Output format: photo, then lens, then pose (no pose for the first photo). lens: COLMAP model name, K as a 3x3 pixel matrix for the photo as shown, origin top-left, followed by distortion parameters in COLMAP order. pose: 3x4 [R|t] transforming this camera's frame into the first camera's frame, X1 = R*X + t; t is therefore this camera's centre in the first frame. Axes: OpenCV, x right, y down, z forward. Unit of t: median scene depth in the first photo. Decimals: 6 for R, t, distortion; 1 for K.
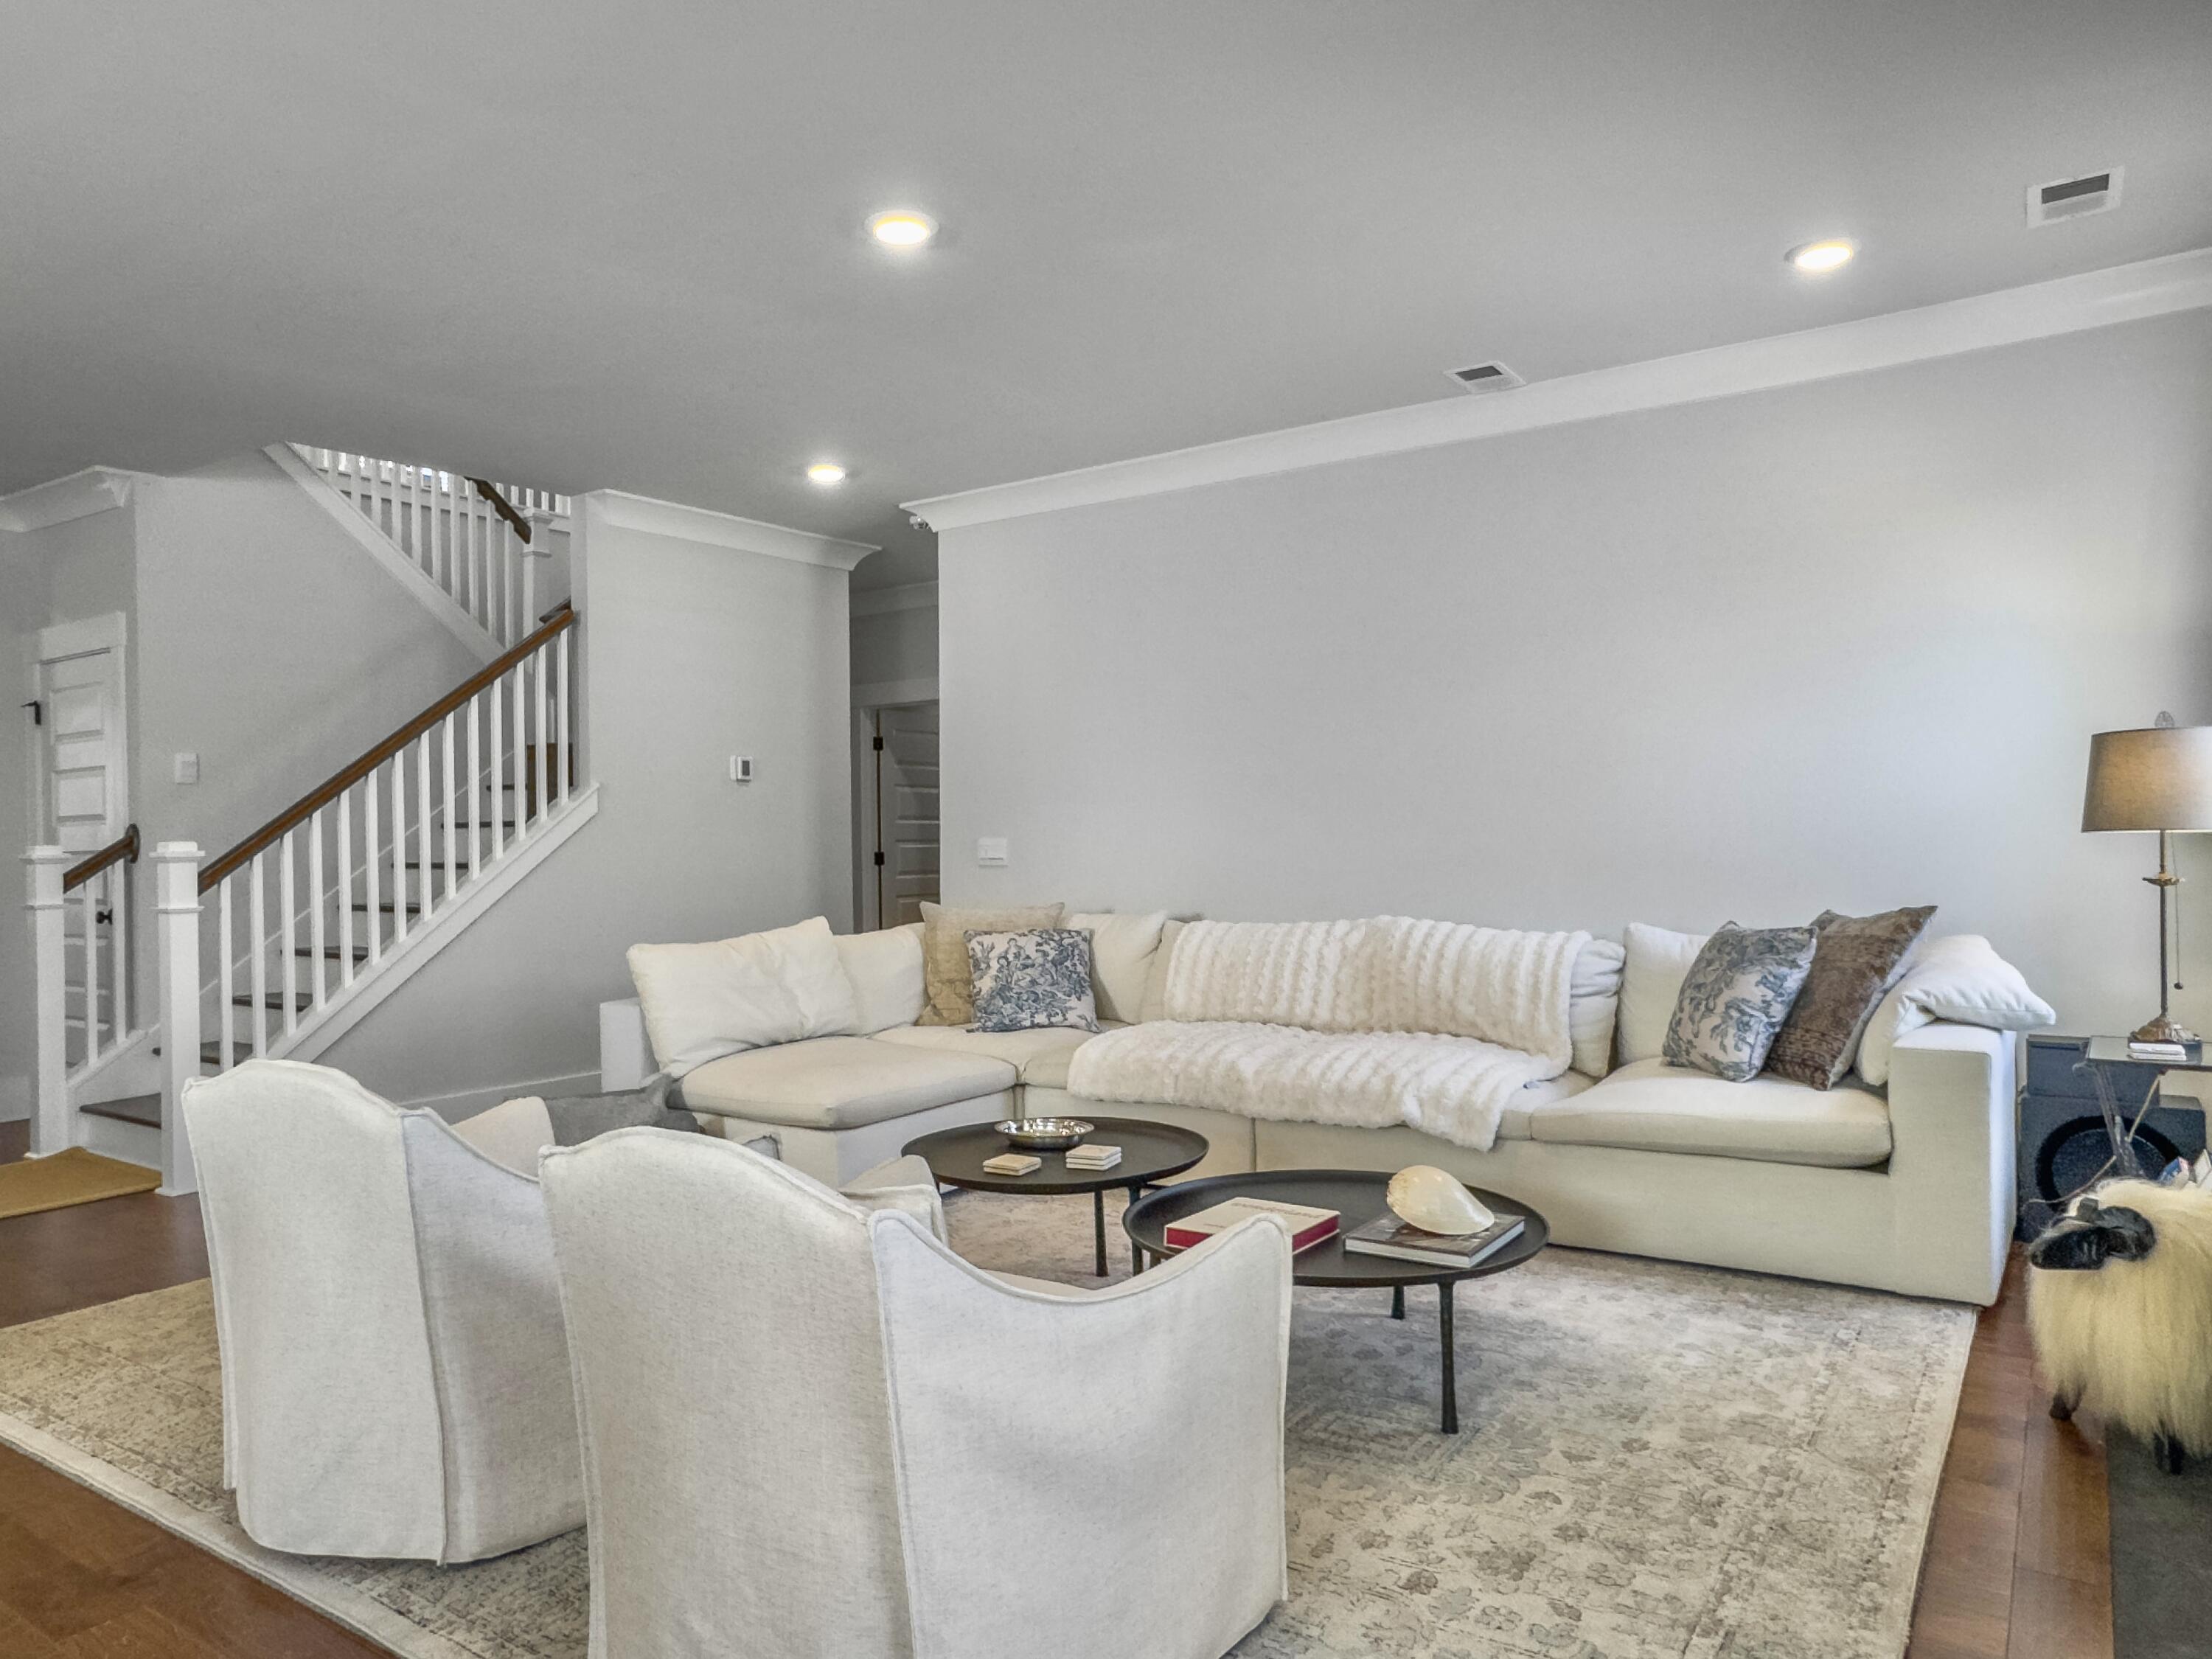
lens RADIAL K [[1458.0, 0, 1101.4], [0, 1458.0, 818.8], [0, 0, 1]] dist [-0.089719, 0.097555]
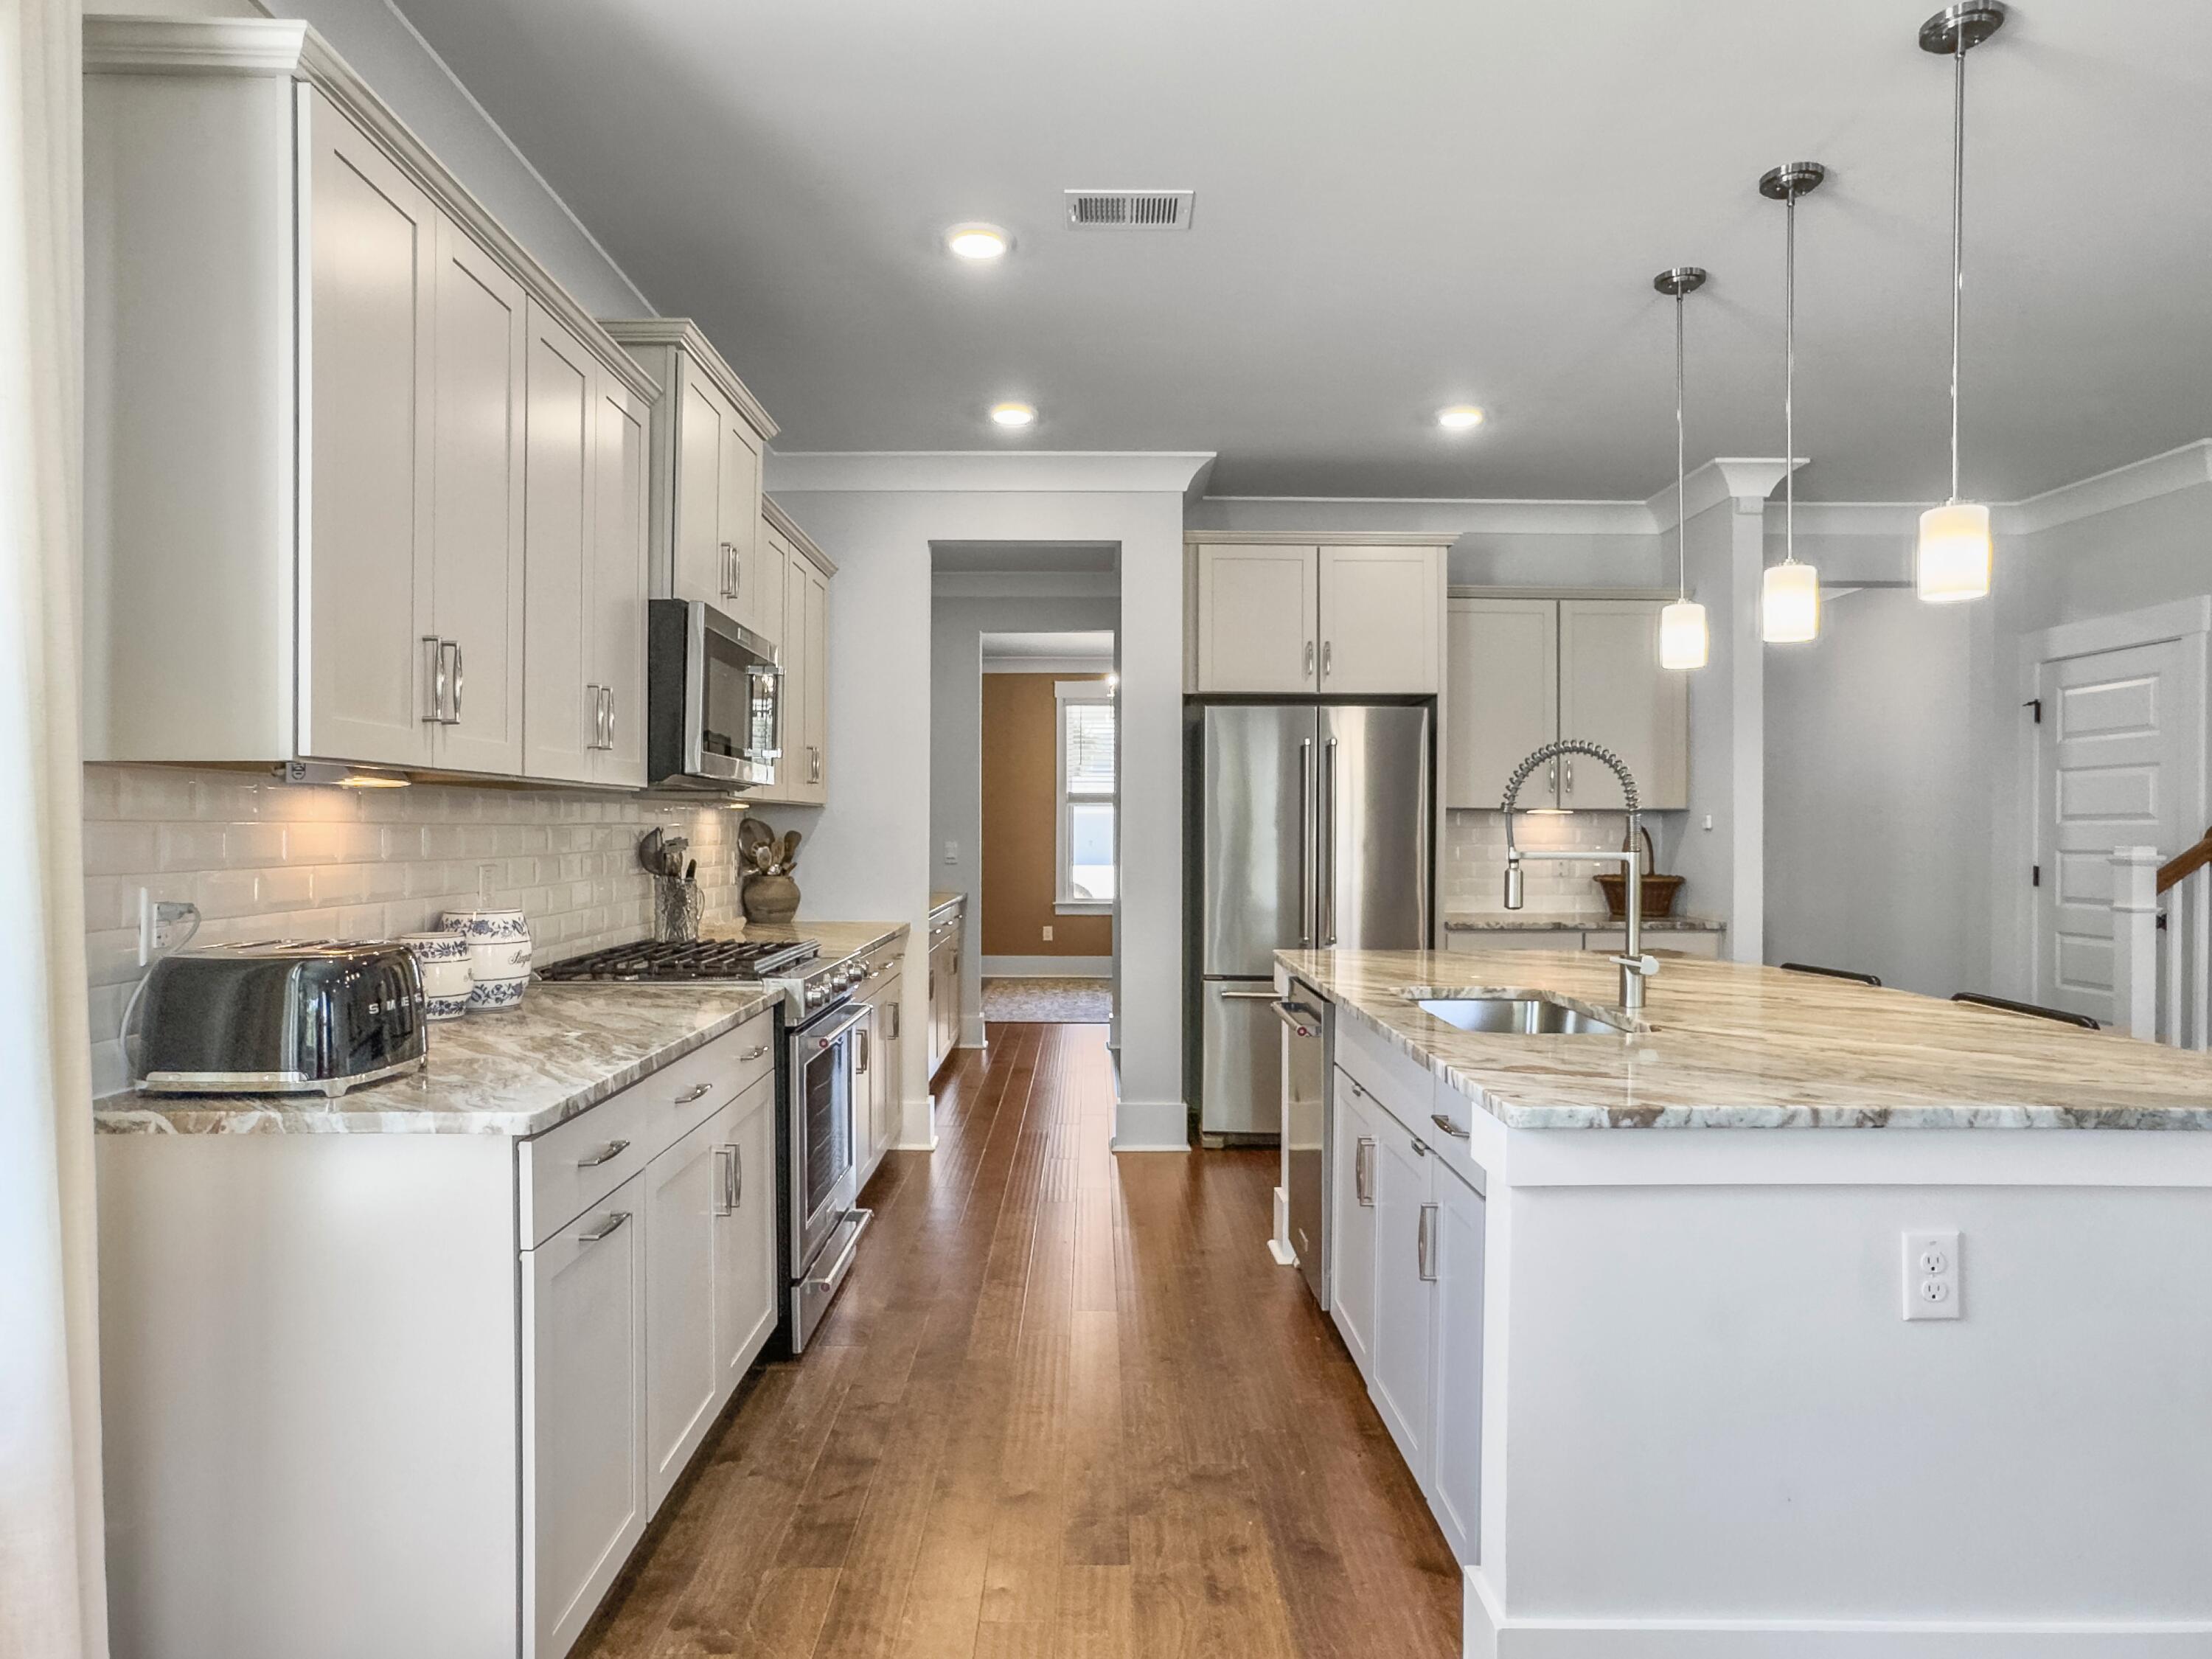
lens RADIAL K [[1325.5, 0, 1104.0], [0, 1325.5, 838.1], [0, 0, 1]] dist [-0.063206, 0.055986]
pose [[0.574575, 0.026856, -0.818012, -0.448037], [-0.006625, 0.999581, 0.028163, -0.007565], [0.818425, -0.010762, 0.574512, -0.073927]]
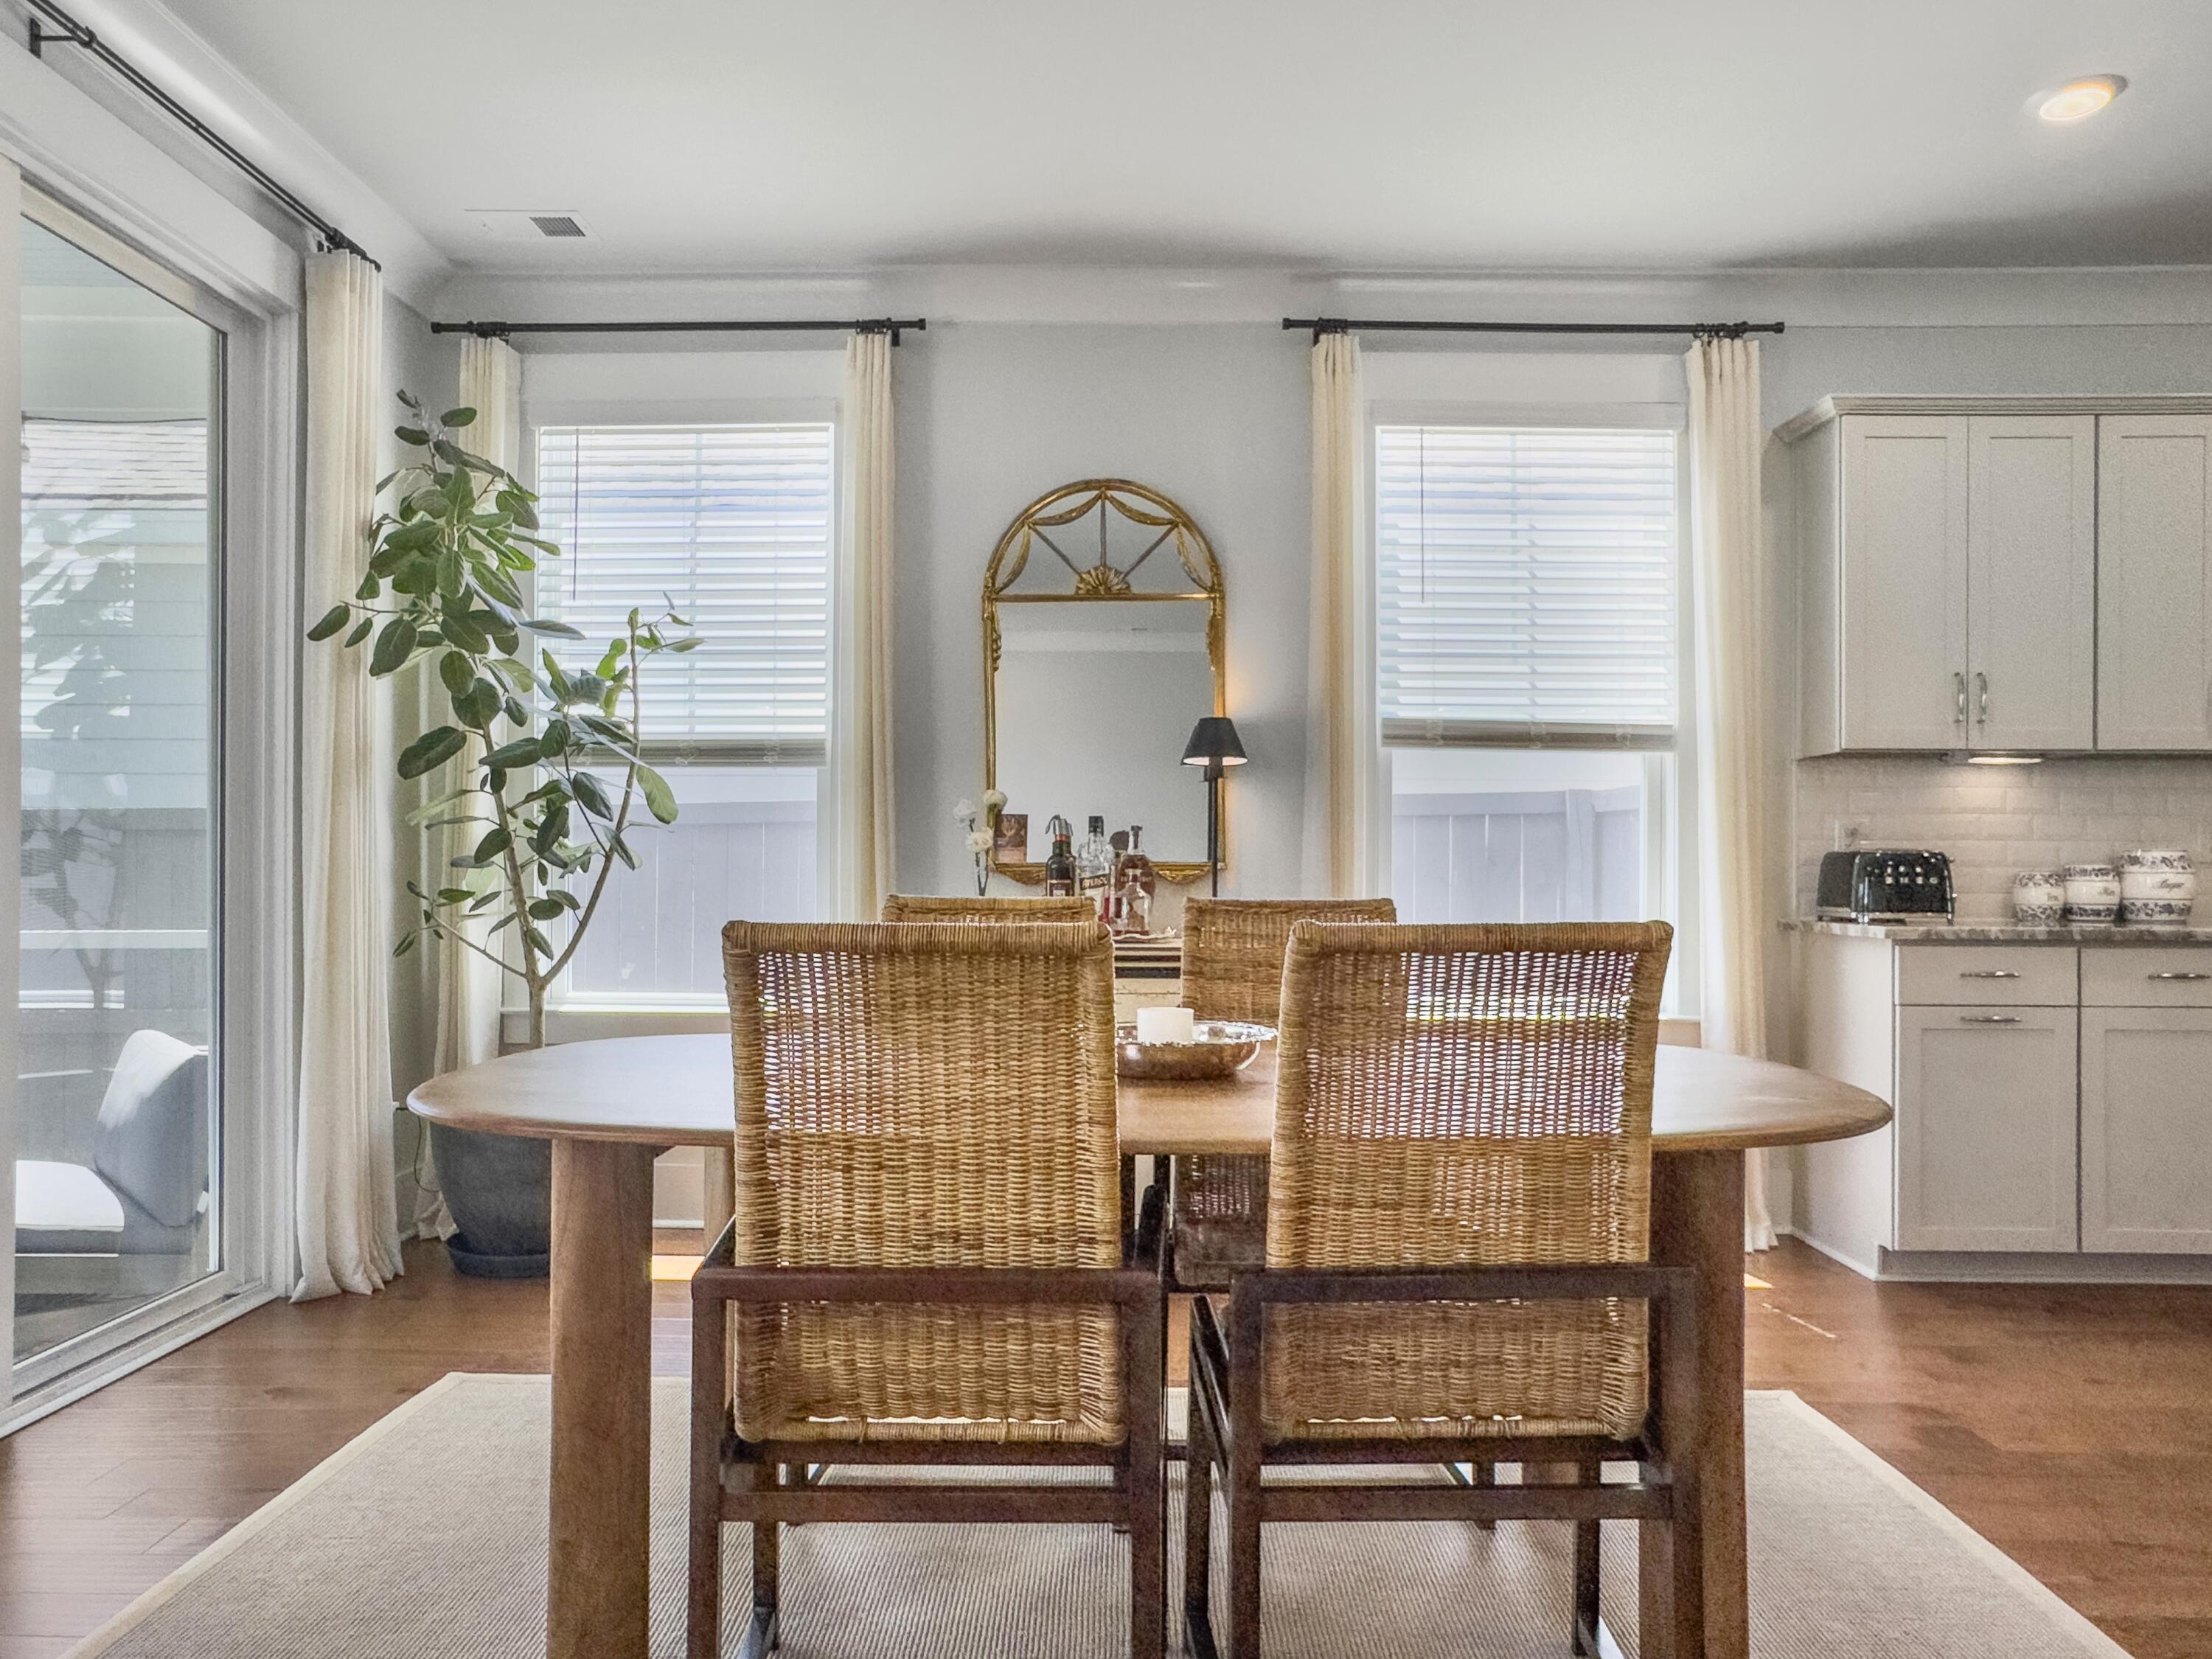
lens RADIAL K [[1579.8, 0, 1102.6], [0, 1579.8, 857.8], [0, 0, 1]] dist [-0.098333, 0.130949]
pose [[-0.828119, 0.012845, -0.560405, -0.086327], [0.017612, 0.999840, -0.003107, 0.033234], [0.560275, -0.012443, -0.828213, 0.387562]]
